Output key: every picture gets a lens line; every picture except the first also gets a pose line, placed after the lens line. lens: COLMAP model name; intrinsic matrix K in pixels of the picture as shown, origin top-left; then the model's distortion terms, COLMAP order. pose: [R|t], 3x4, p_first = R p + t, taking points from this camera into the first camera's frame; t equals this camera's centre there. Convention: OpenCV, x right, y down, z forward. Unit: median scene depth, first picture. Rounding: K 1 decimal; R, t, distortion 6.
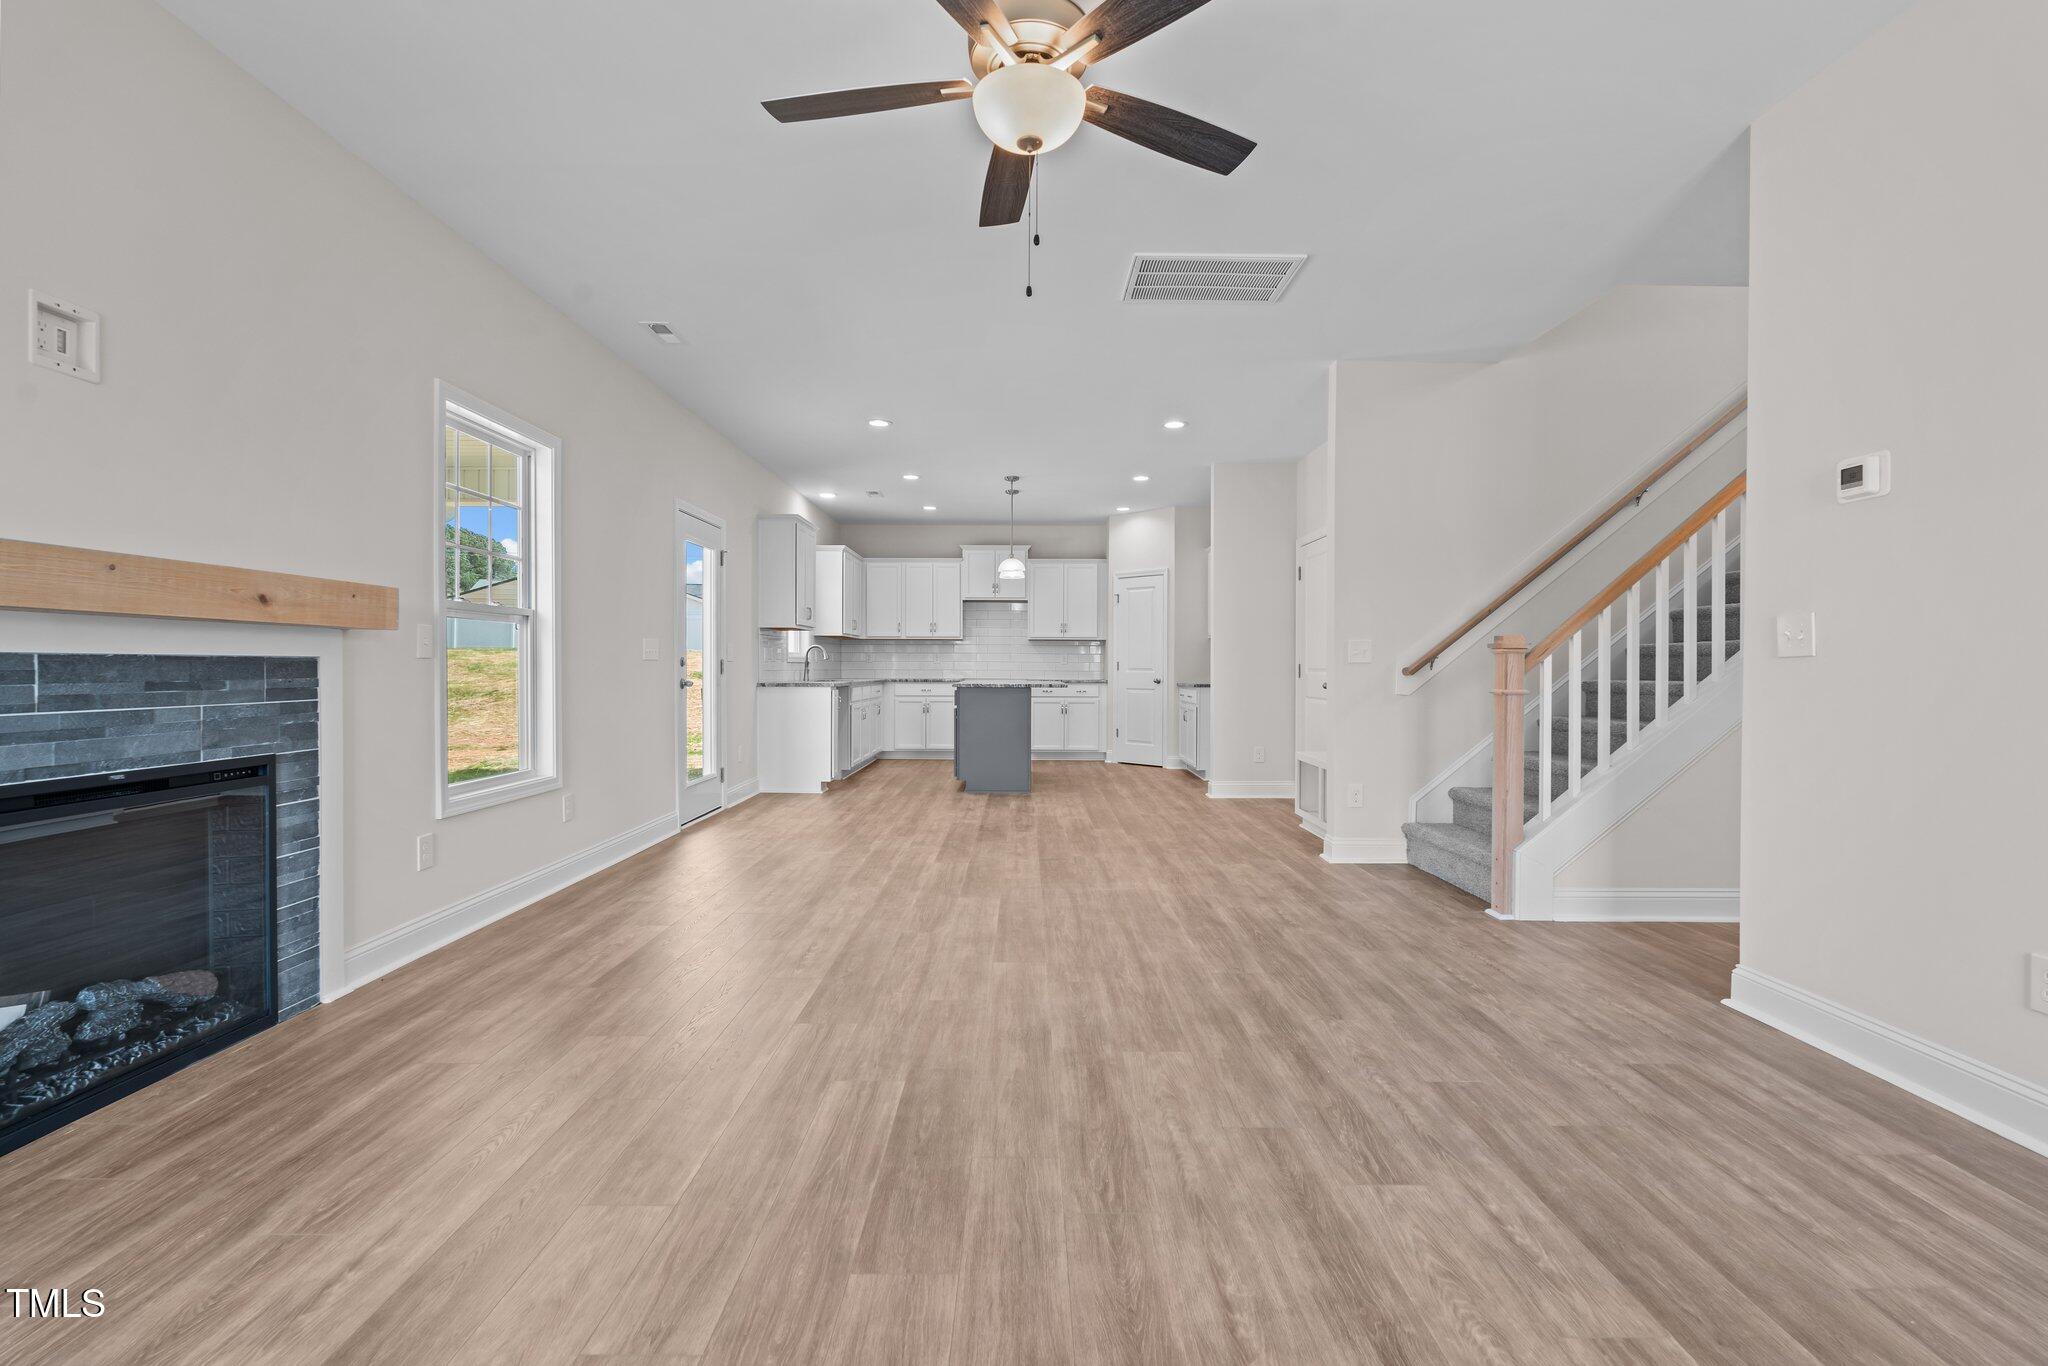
lens RADIAL K [[897.1, 0, 1035.6], [0, 897.1, 671.2], [0, 0, 1]] dist [-0.008597, 0.001162]
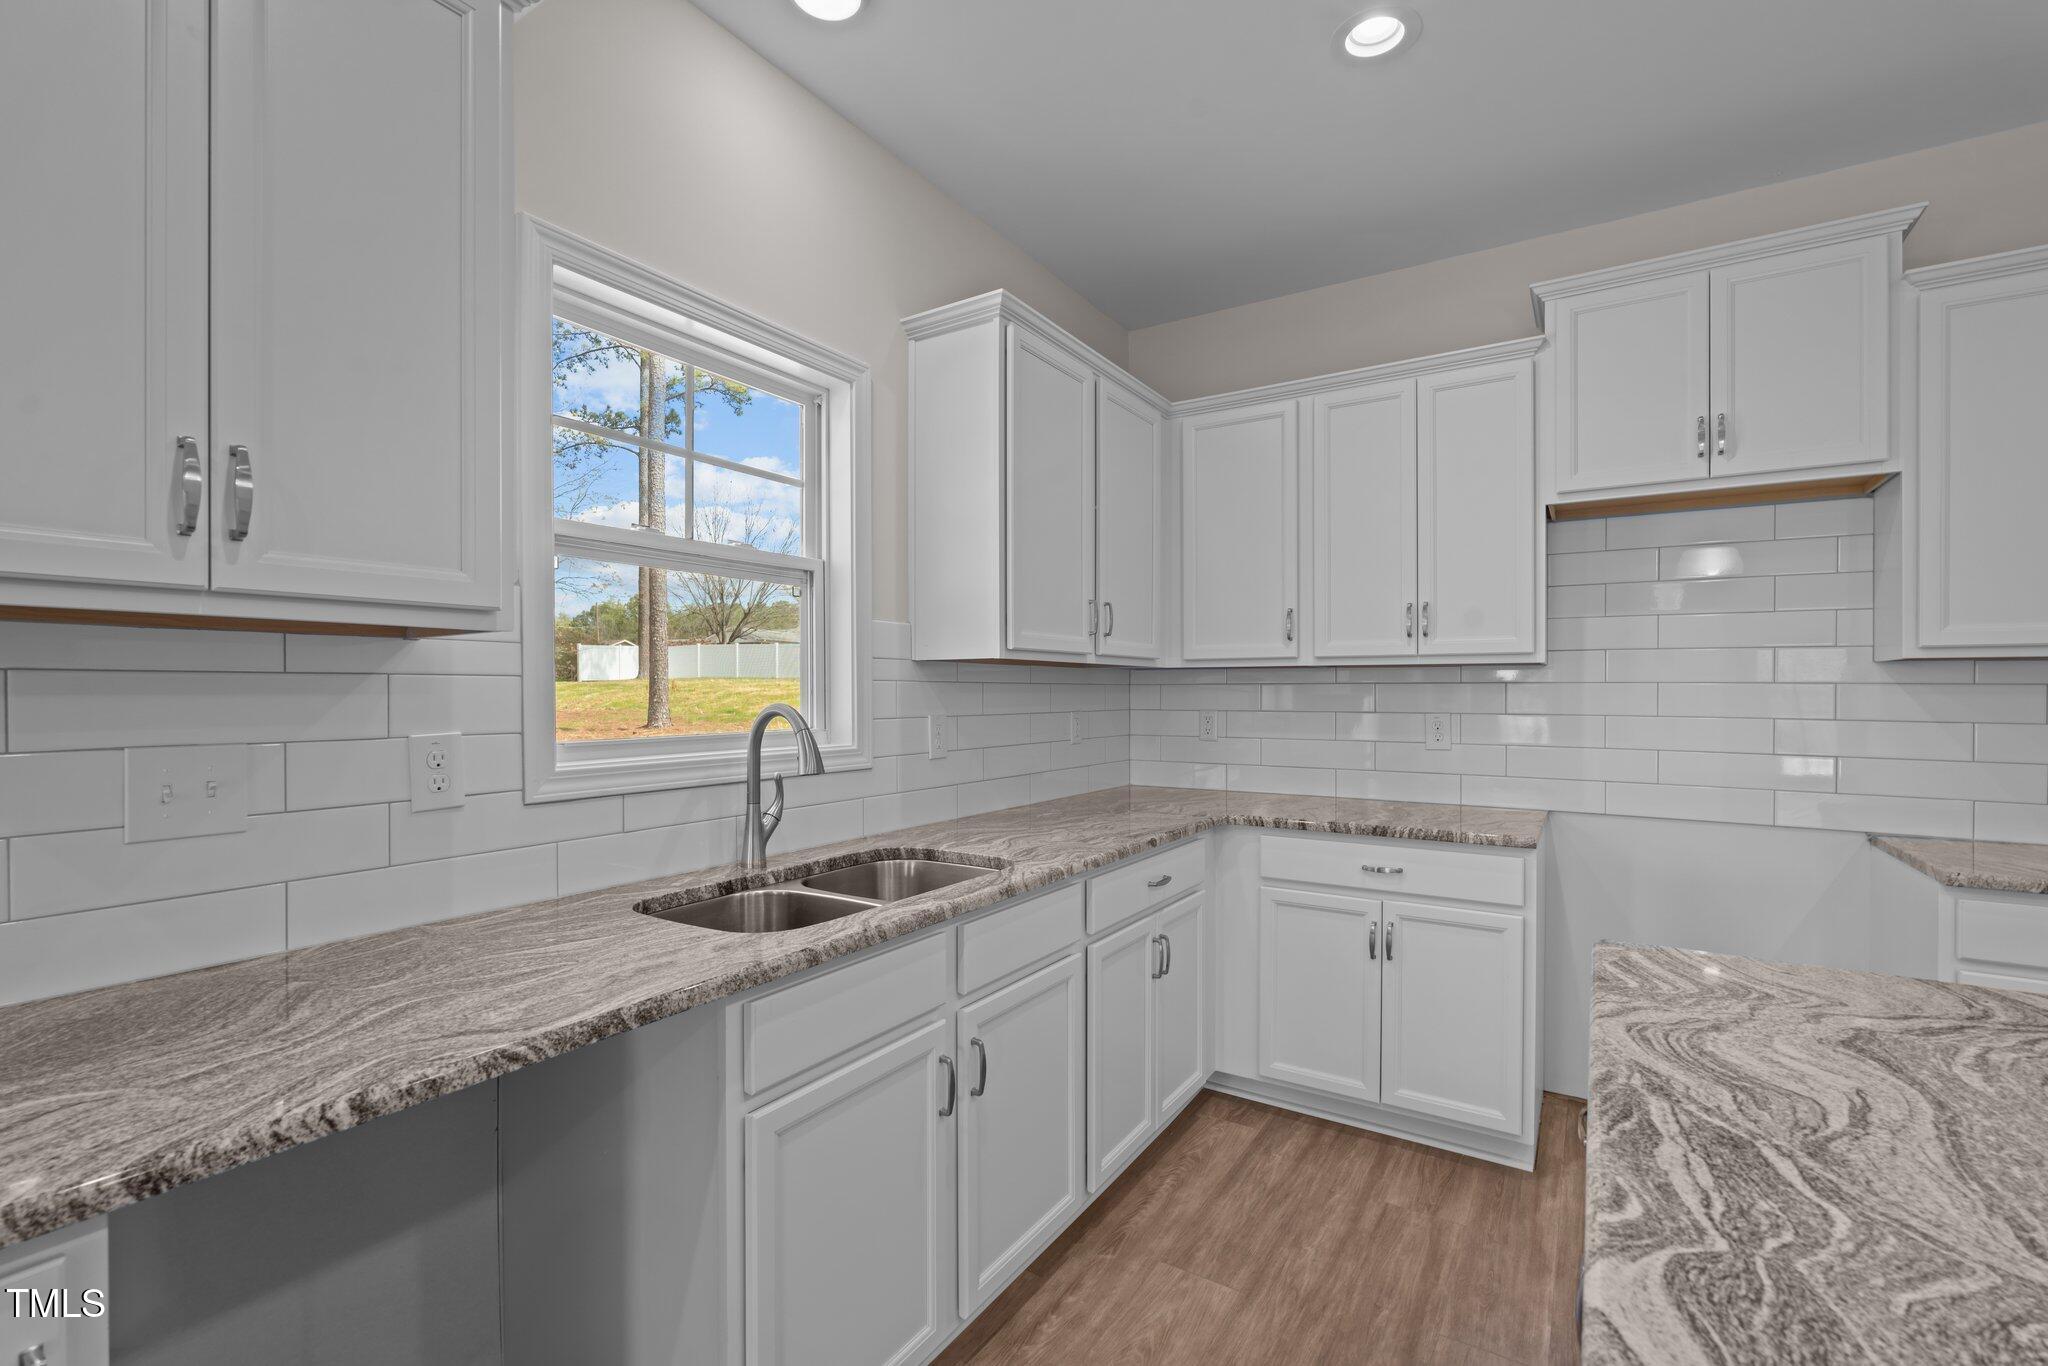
lens RADIAL K [[897.1, 0, 1015.7], [0, 897.1, 688.0], [0, 0, 1]] dist [-0.008597, 0.001162]
pose [[0.830155, -0.001923, -0.557529, -0.195657], [-0.001790, 0.999980, -0.006114, -0.080066], [0.557530, 0.006074, 0.830135, 2.133298]]
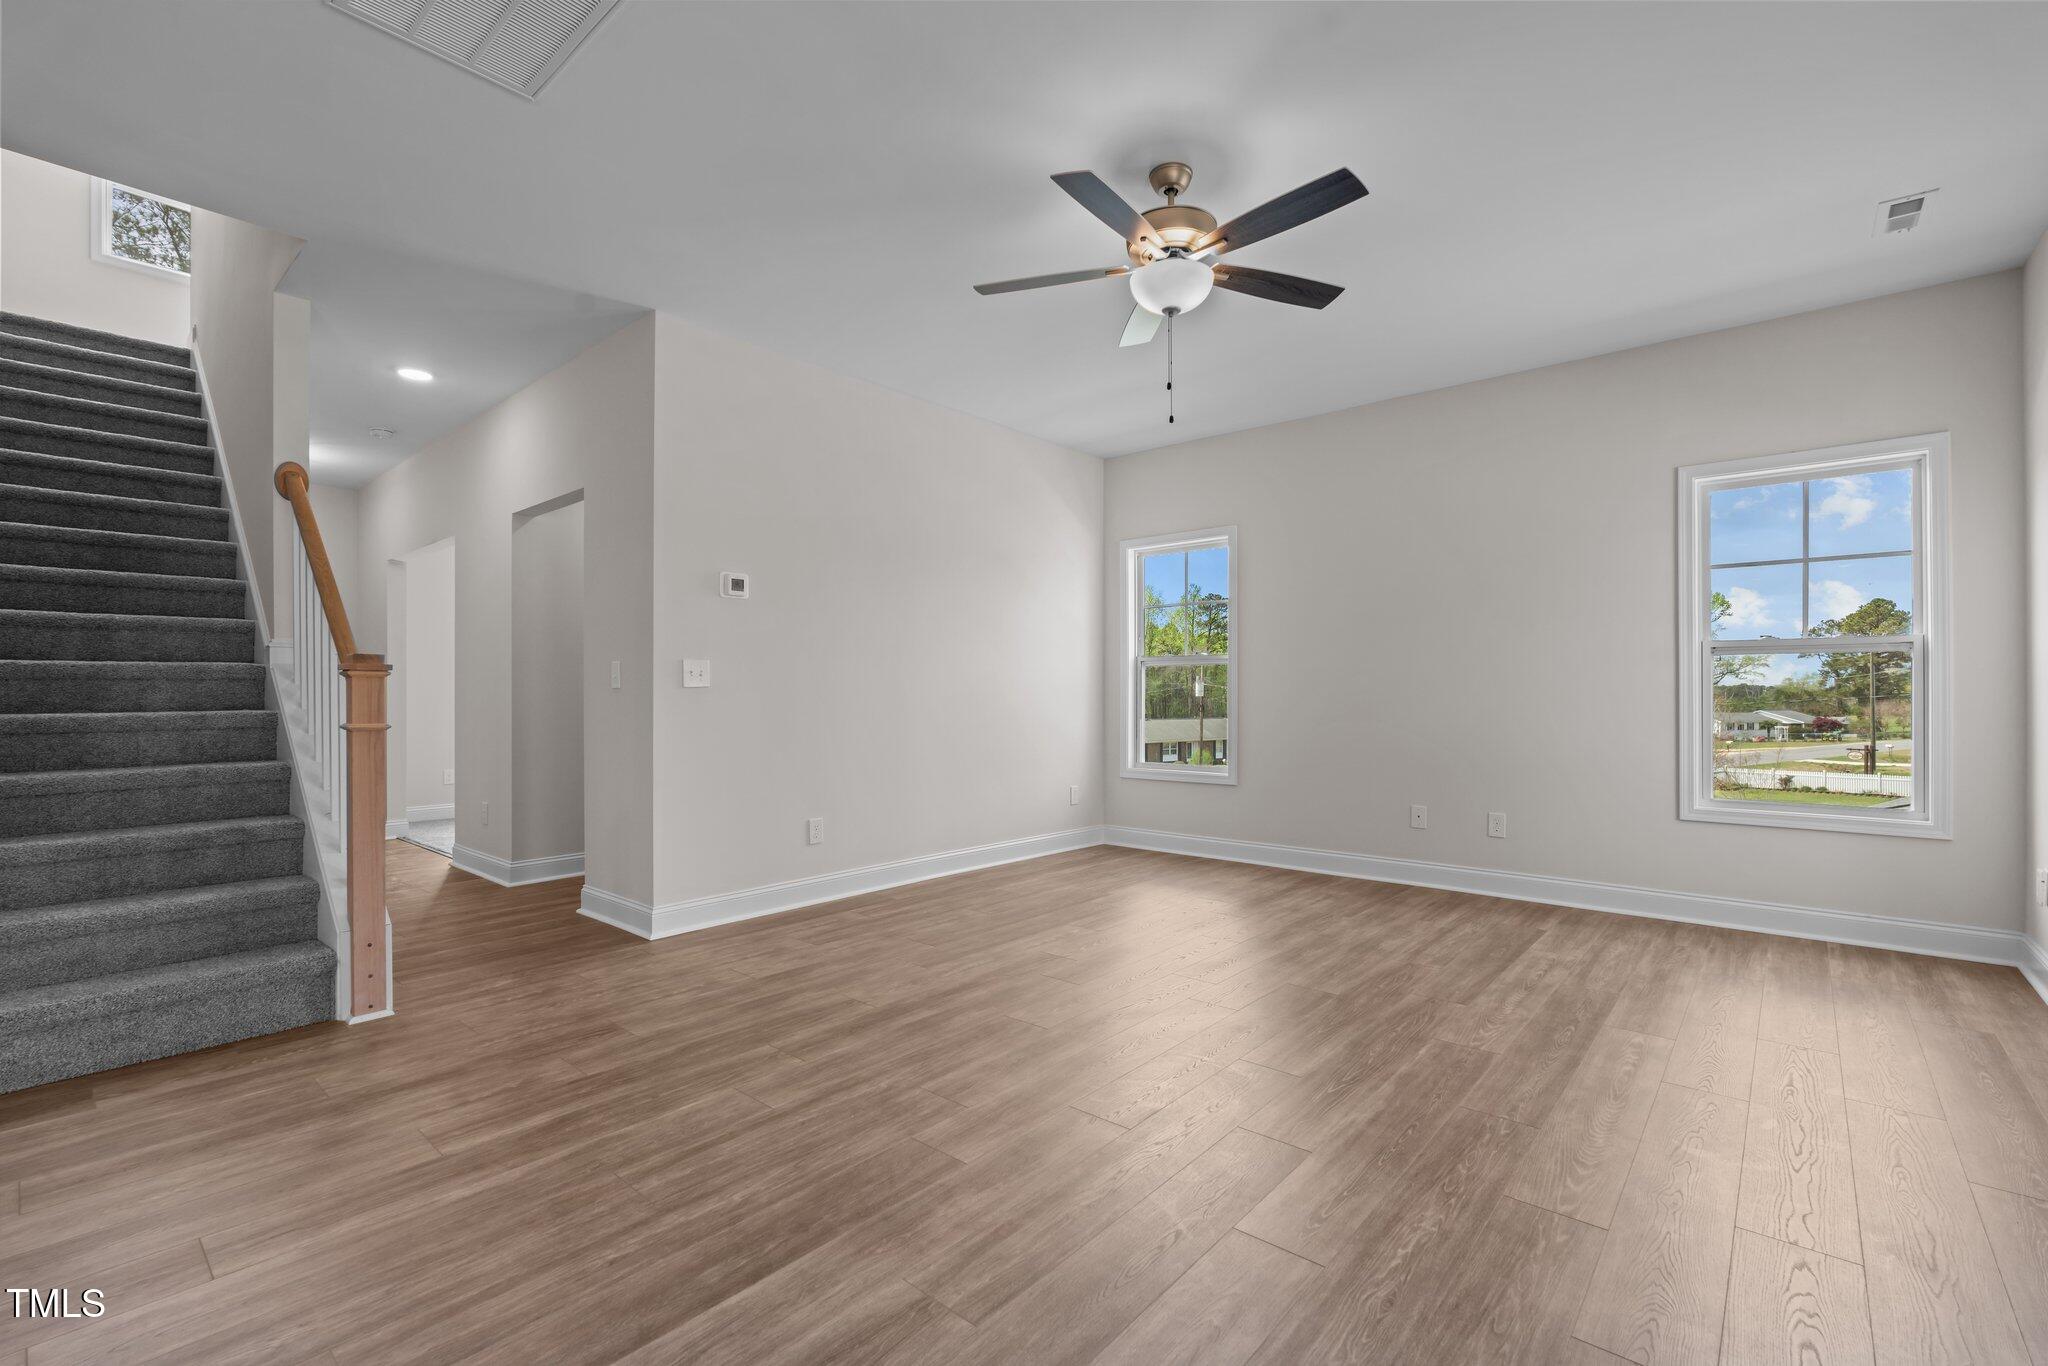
lens RADIAL K [[897.1, 0, 1013.5], [0, 897.1, 696.4], [0, 0, 1]] dist [-0.008597, 0.001162]
pose [[-0.740574, -0.004431, 0.671960, -0.450597], [0.002162, 0.999957, 0.008977, -0.010227], [-0.671971, 0.008101, -0.740533, 1.314920]]
